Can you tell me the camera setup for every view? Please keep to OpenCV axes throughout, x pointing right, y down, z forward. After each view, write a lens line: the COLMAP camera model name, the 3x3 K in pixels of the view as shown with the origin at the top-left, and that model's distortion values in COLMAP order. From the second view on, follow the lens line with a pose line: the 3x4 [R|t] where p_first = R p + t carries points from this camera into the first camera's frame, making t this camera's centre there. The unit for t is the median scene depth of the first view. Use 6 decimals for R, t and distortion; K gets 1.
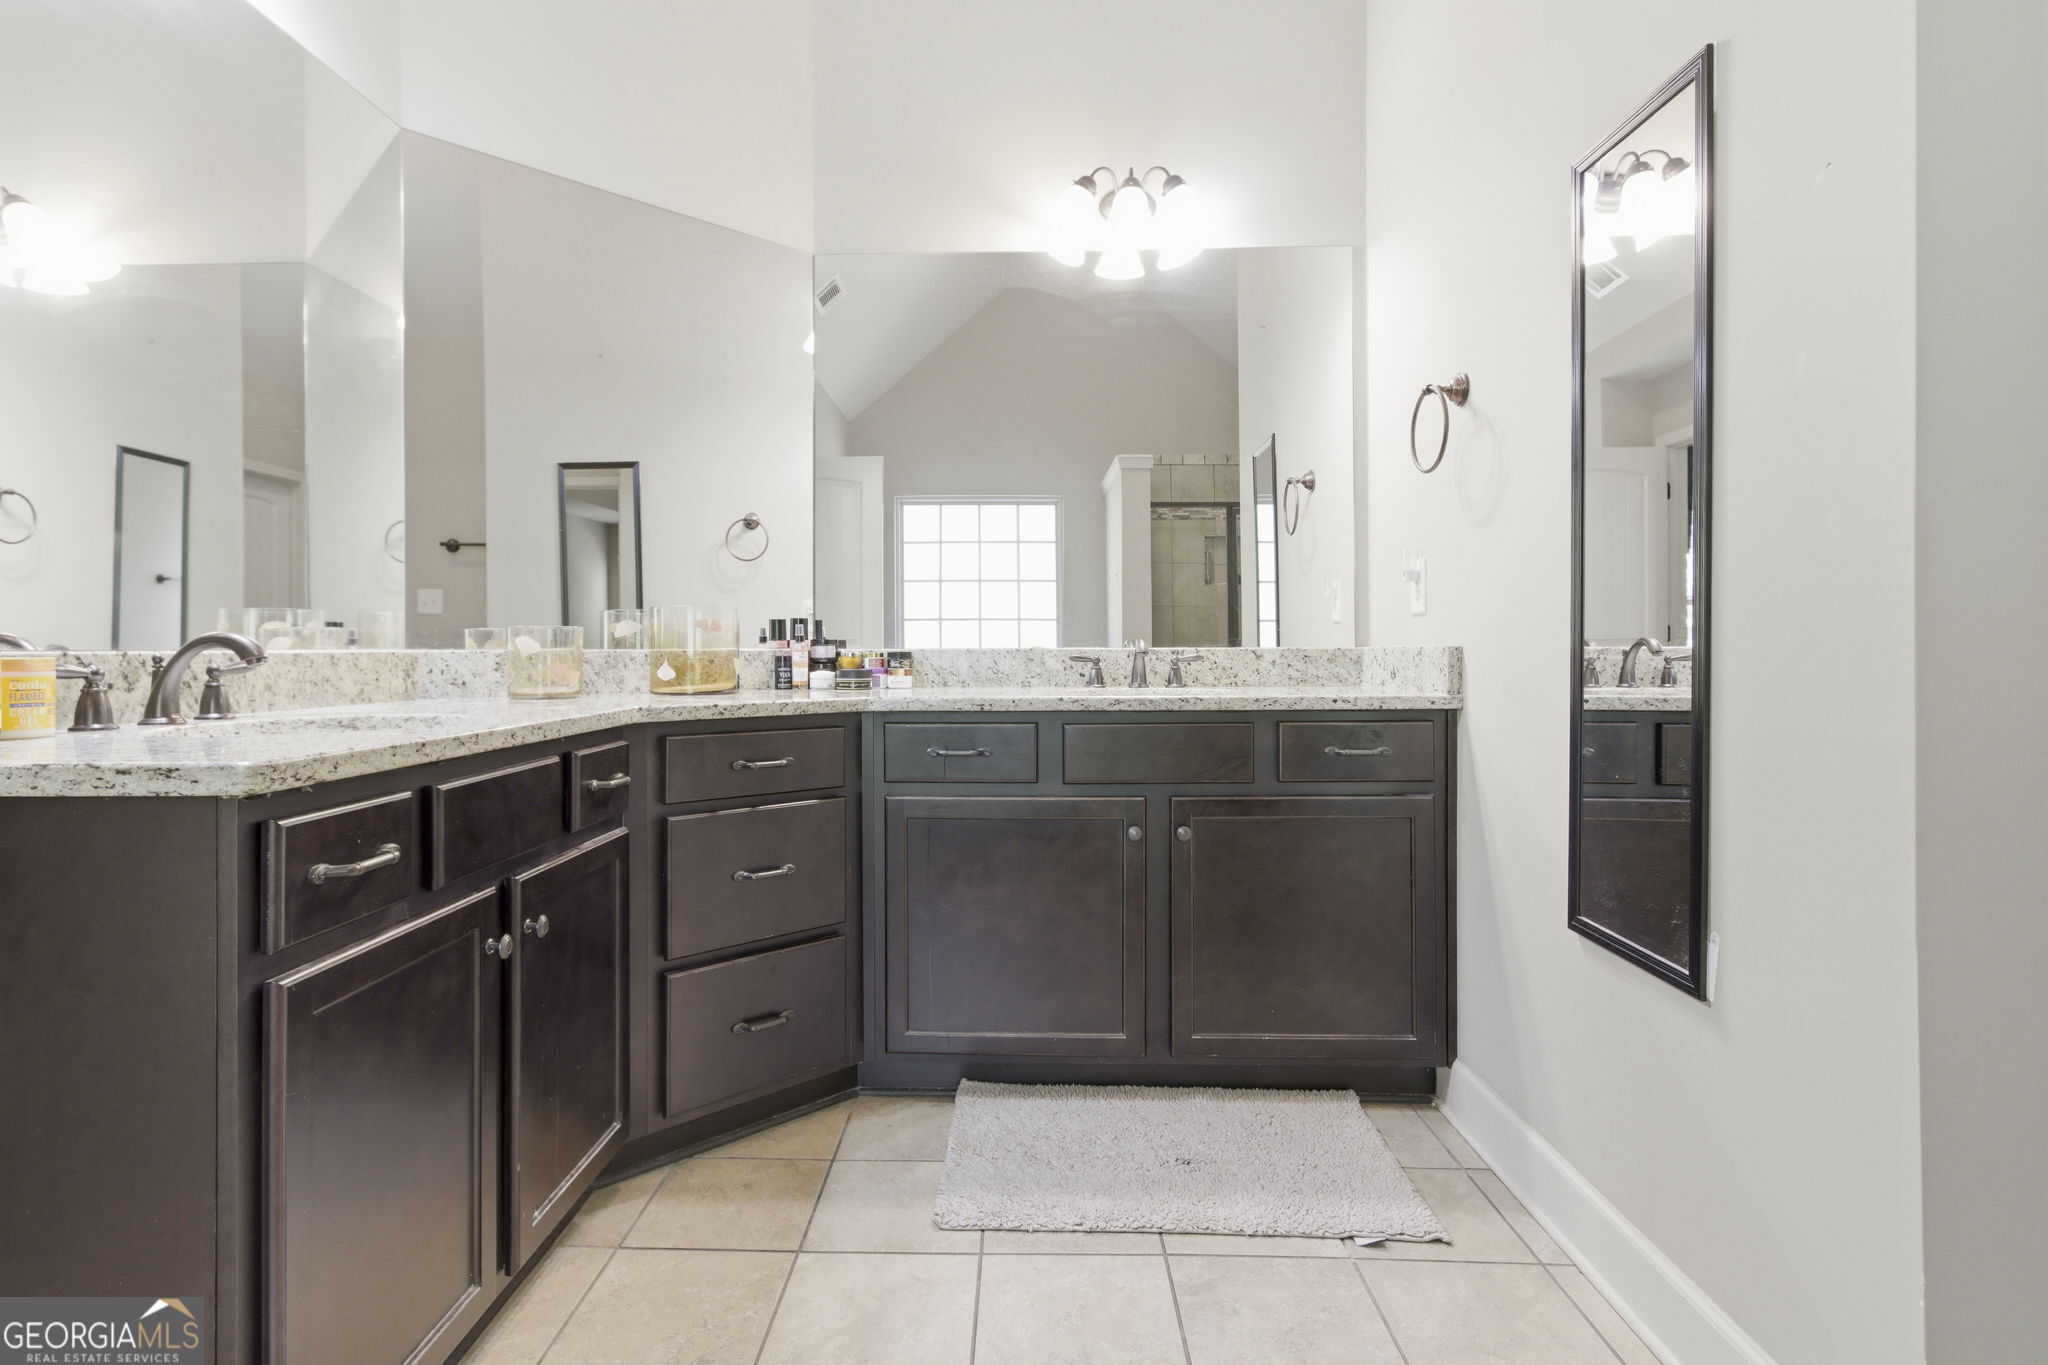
lens RADIAL K [[1032.9, 0, 986.0], [0, 1032.9, 637.3], [0, 0, 1]] dist [-0.000064, 0.000913]
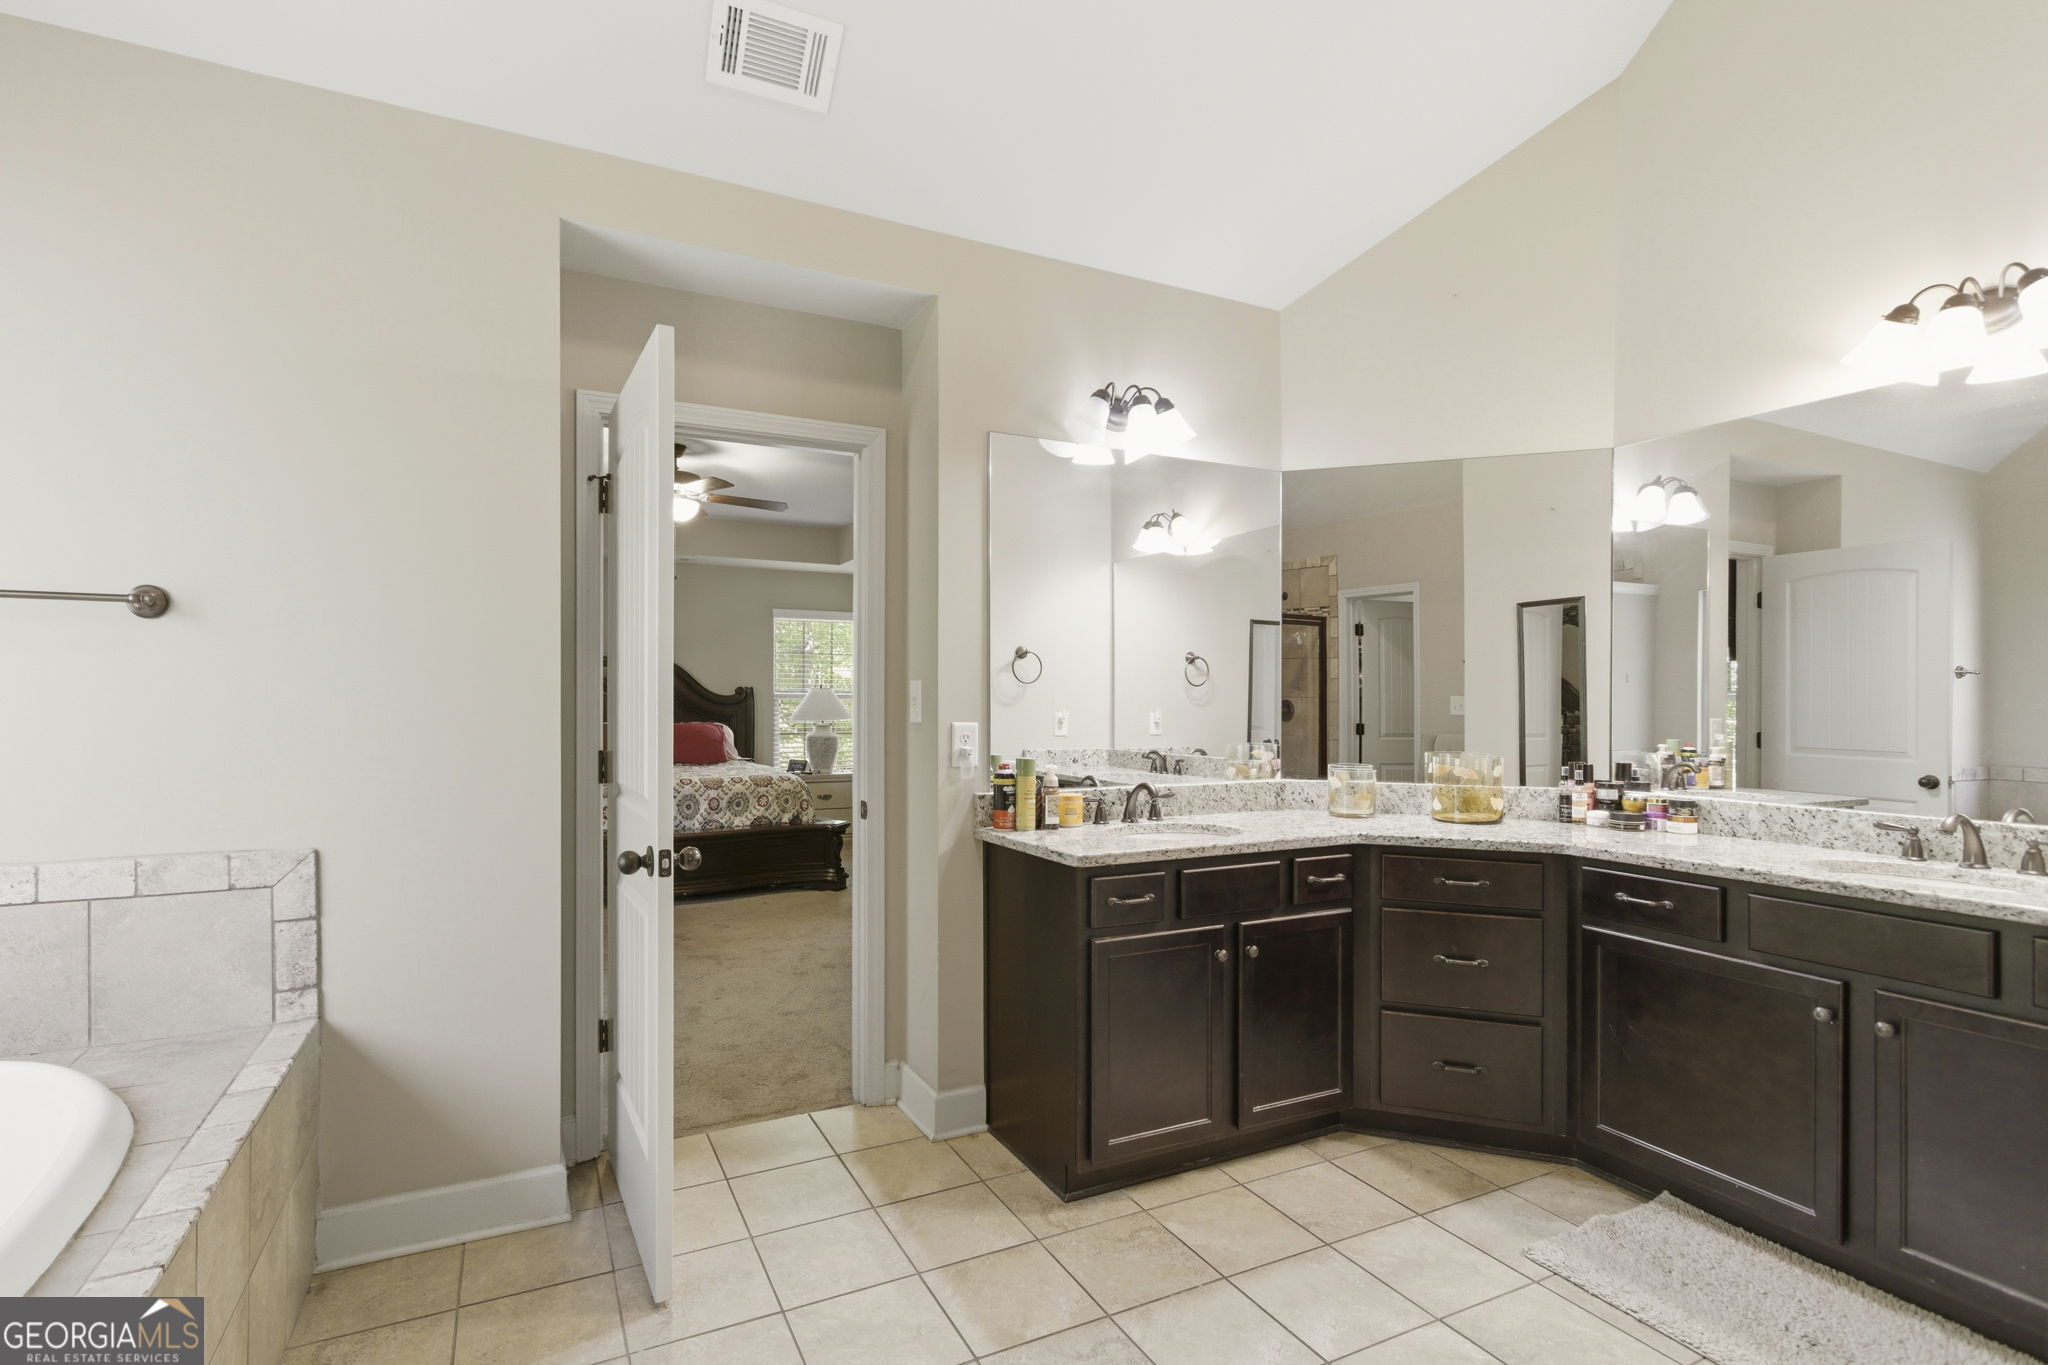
lens RADIAL K [[940.5, 0, 997.3], [0, 940.5, 674.1], [0, 0, 1]] dist [0.009210, -0.000877]
pose [[0.475140, -0.022434, -0.879624, 0.630899], [0.004352, 0.999723, -0.023147, -0.136859], [0.879899, 0.007170, 0.475106, -0.168160]]
